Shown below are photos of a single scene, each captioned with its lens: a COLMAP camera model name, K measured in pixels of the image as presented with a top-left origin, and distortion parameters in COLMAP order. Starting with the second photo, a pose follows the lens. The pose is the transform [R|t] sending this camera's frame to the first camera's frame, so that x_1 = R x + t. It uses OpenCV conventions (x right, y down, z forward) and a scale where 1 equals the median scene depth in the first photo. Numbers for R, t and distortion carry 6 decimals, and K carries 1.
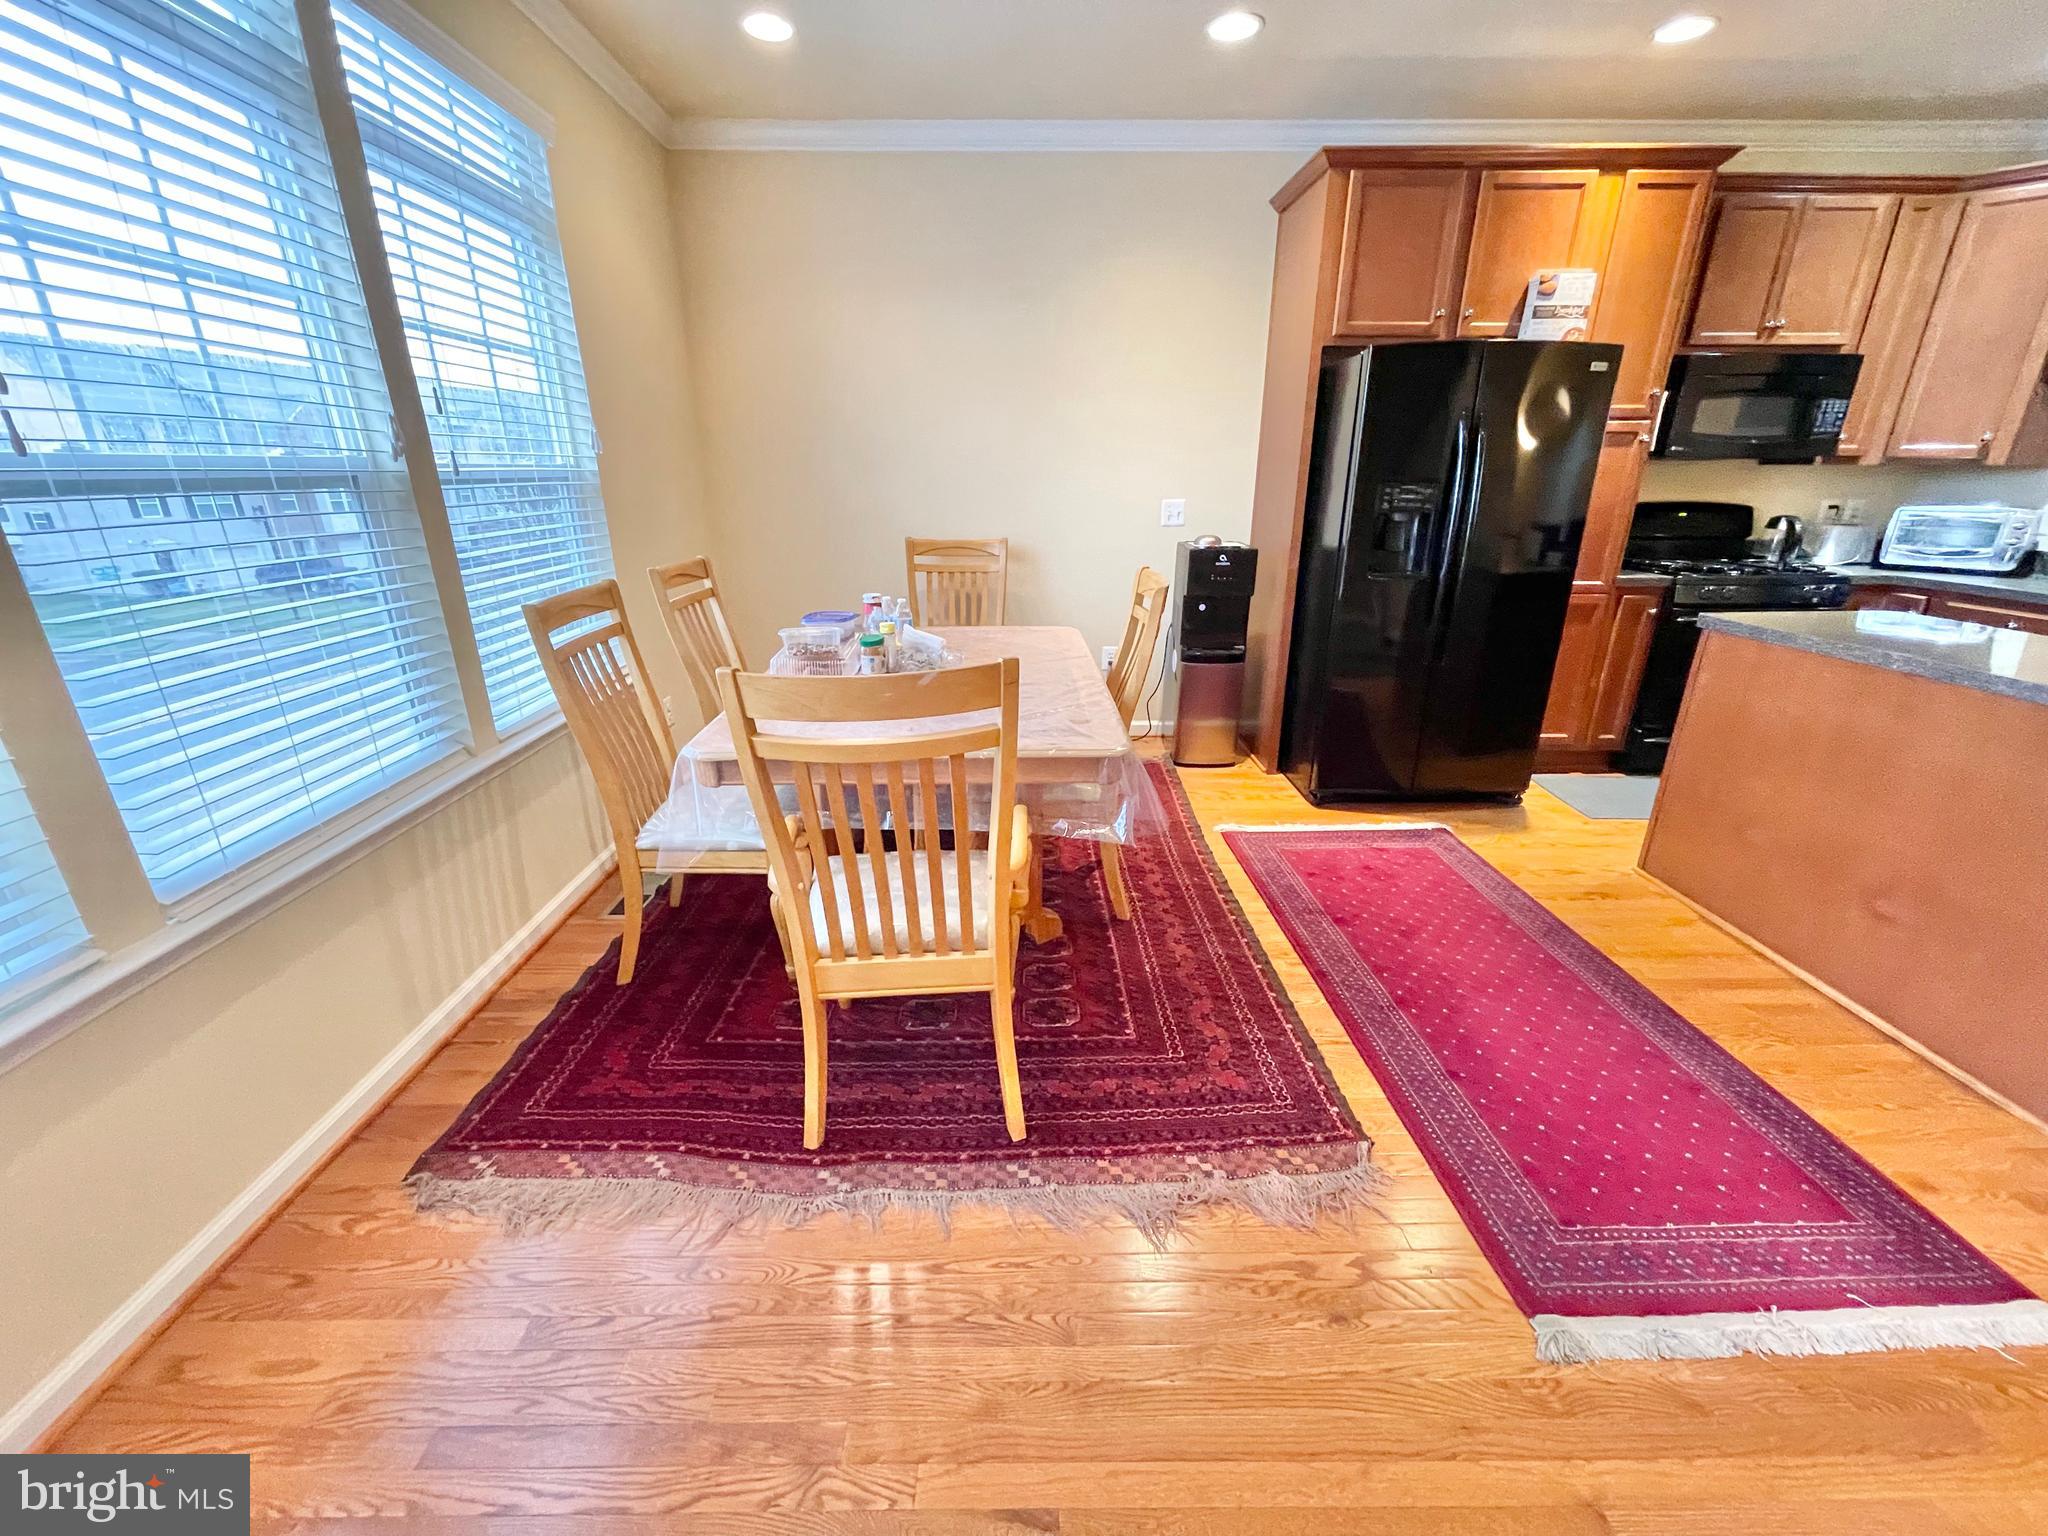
lens RADIAL K [[826.9, 0, 1020.5], [0, 826.9, 773.1], [0, 0, 1]] dist [-0.002575, 0.000130]
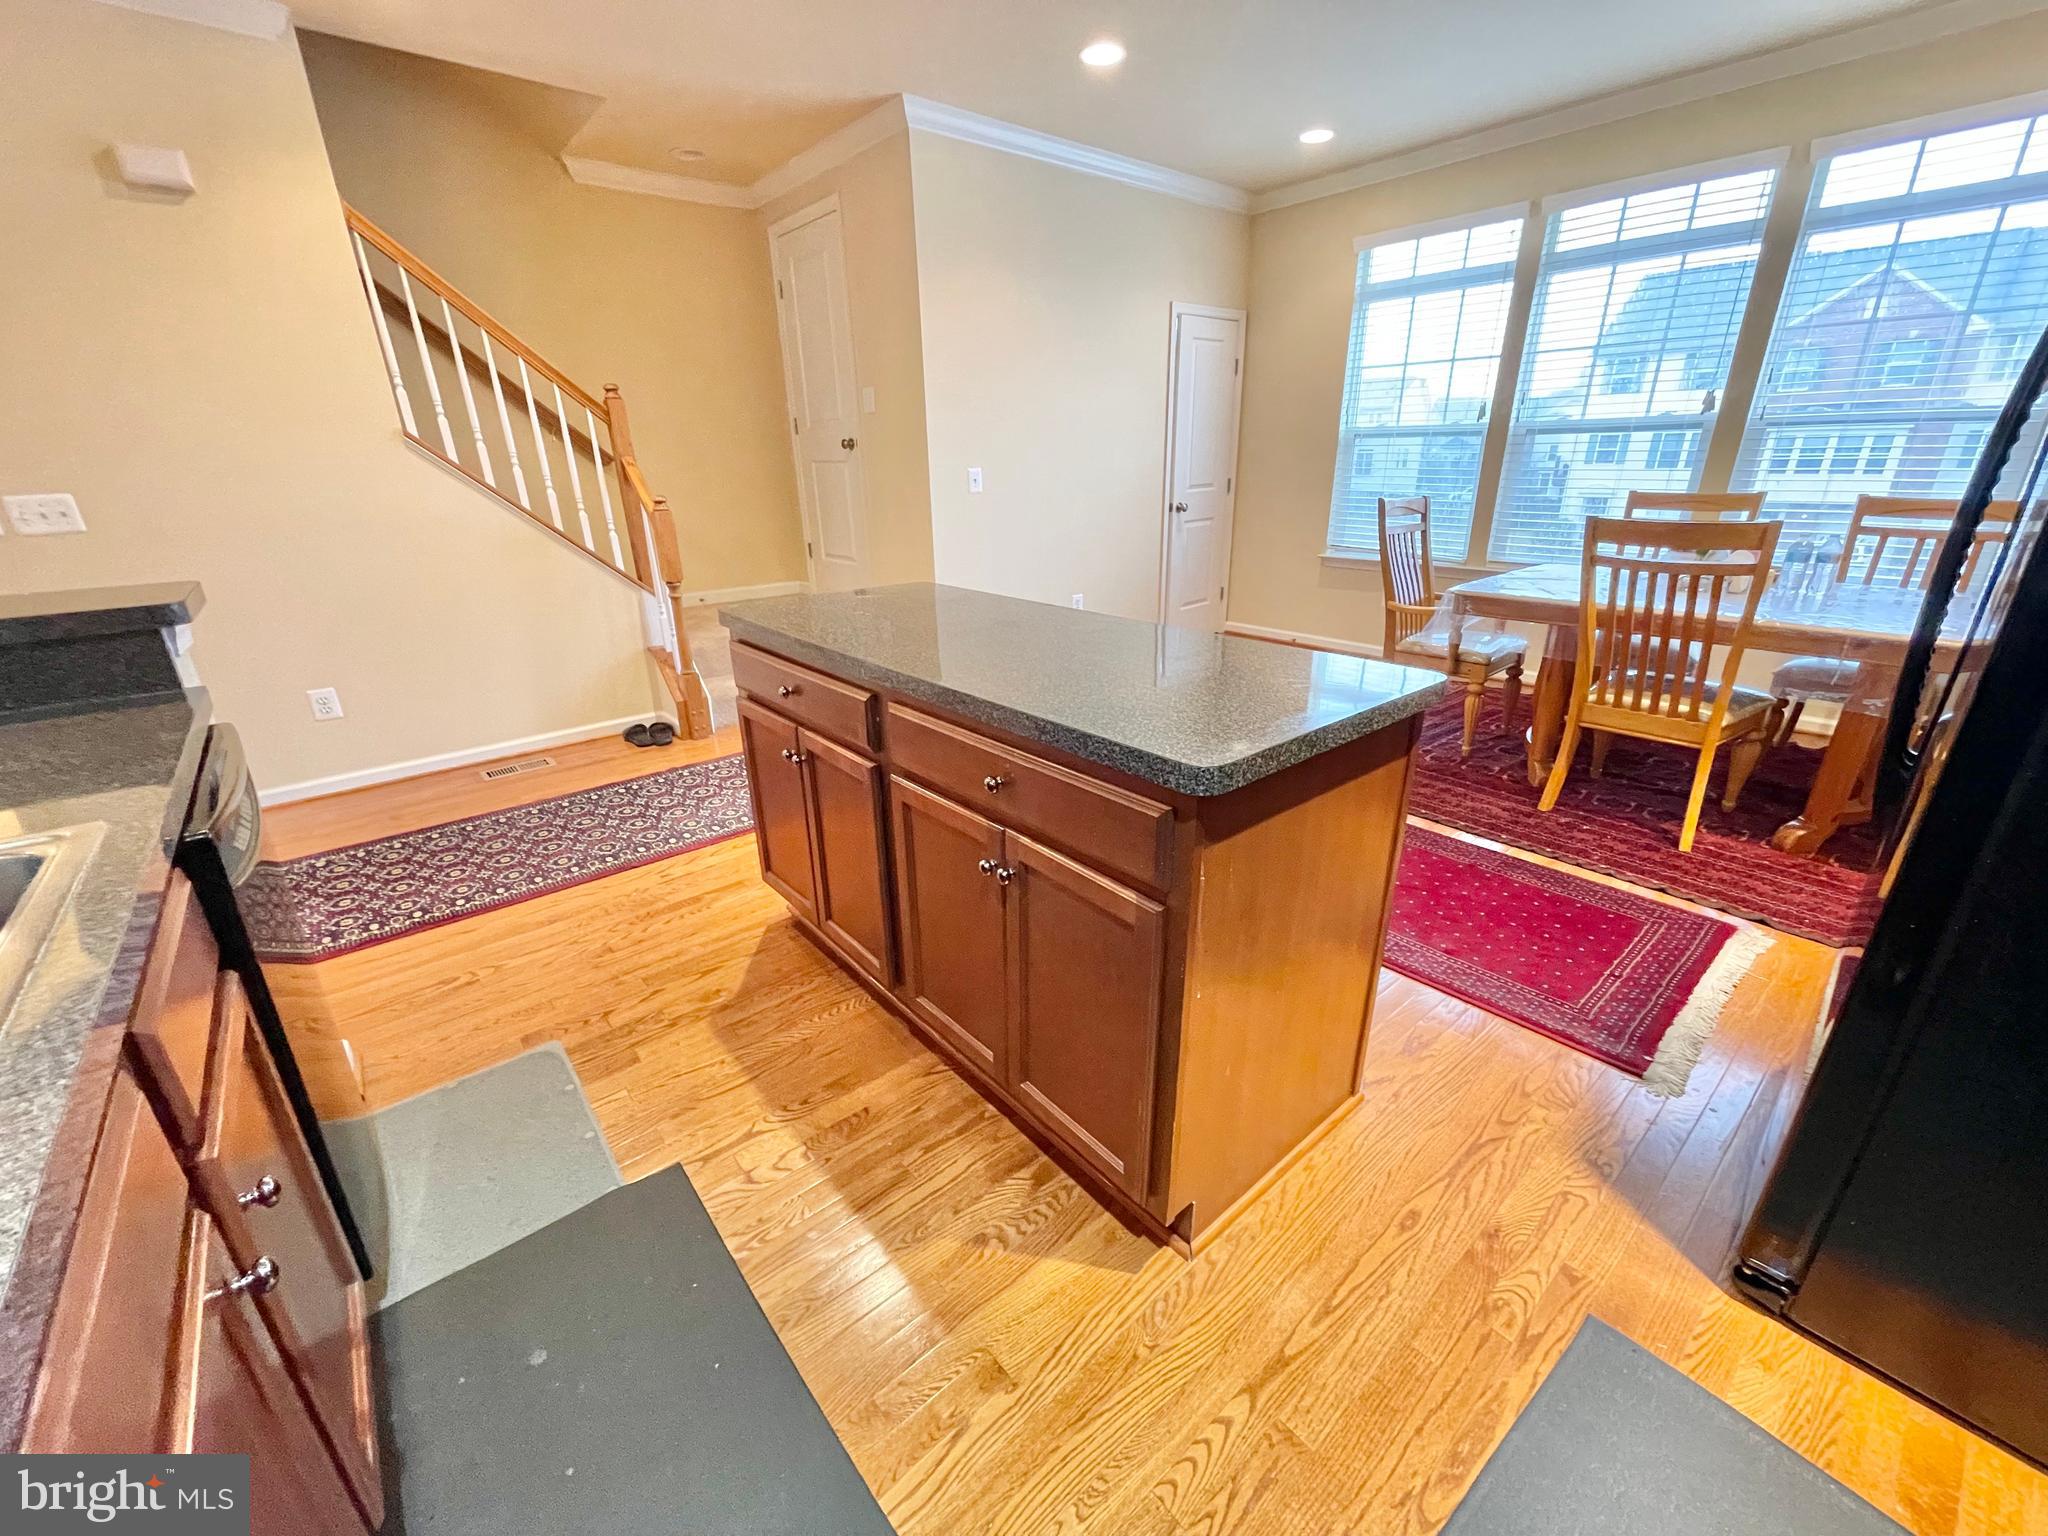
lens RADIAL K [[826.9, 0, 1014.0], [0, 826.9, 777.3], [0, 0, 1]] dist [-0.002575, 0.000130]
pose [[-0.774790, 0.248362, -0.581393, 1.147118], [-0.196413, 0.779542, 0.594757, -0.338873], [0.600935, 0.575004, -0.555200, 0.984991]]
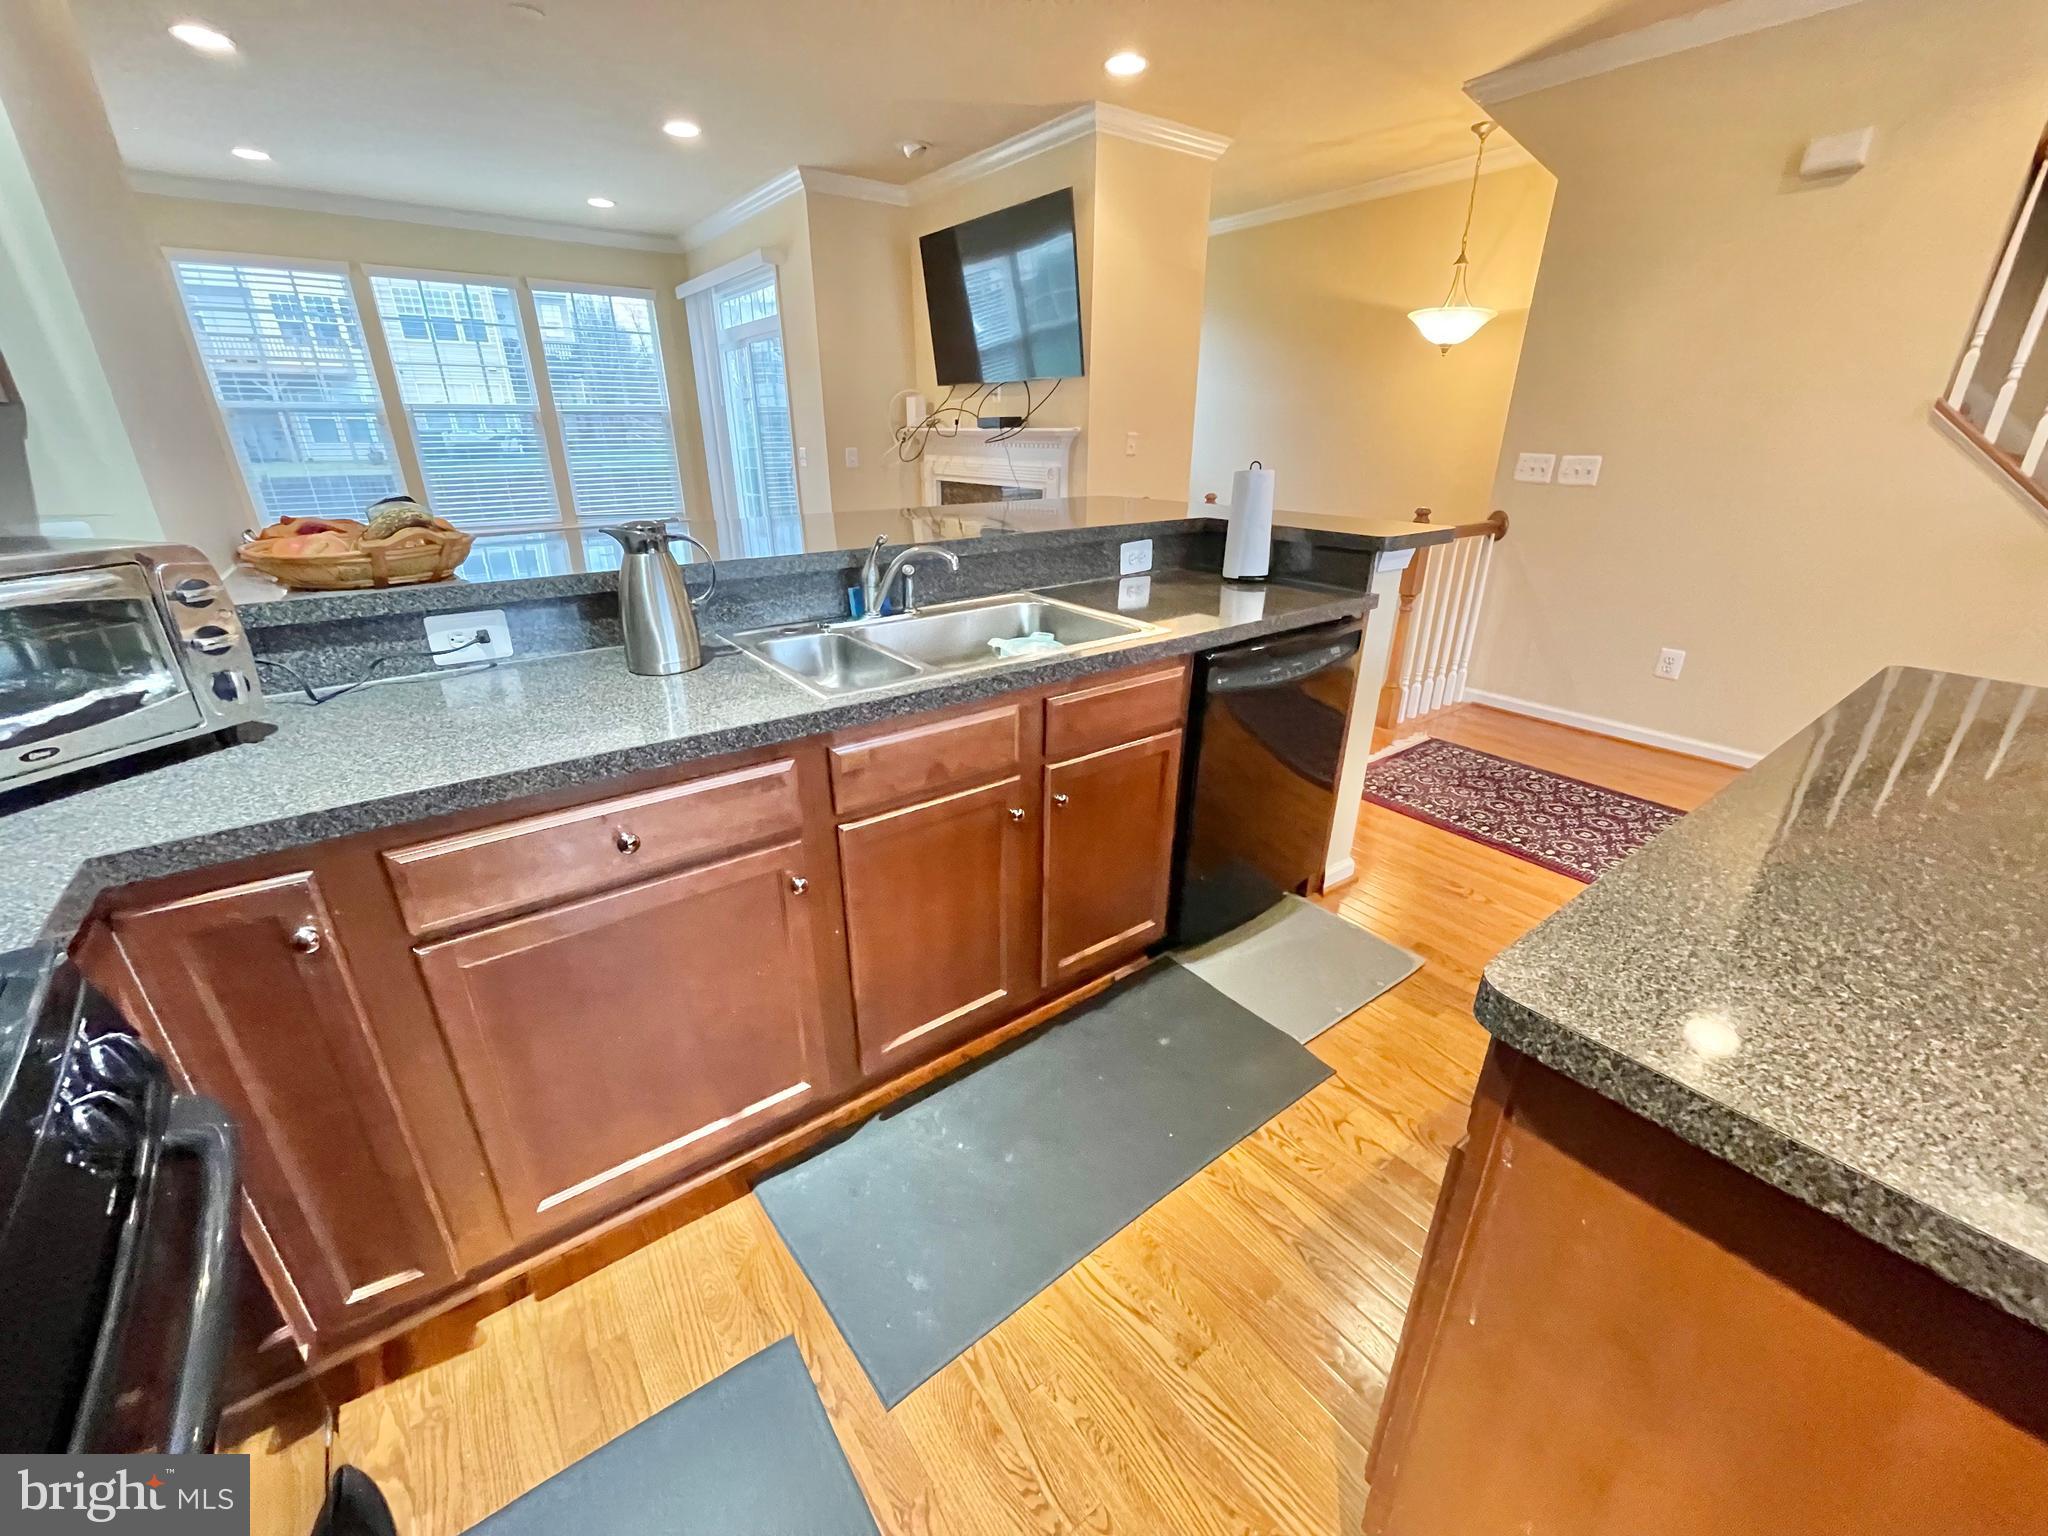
lens RADIAL K [[826.9, 0, 1021.1], [0, 826.9, 776.1], [0, 0, 1]] dist [-0.002575, 0.000130]
pose [[-0.590011, -0.308987, 0.745932, 0.826947], [0.281547, 0.787146, 0.548755, -0.358197], [-0.756716, 0.533786, -0.377431, 0.992866]]
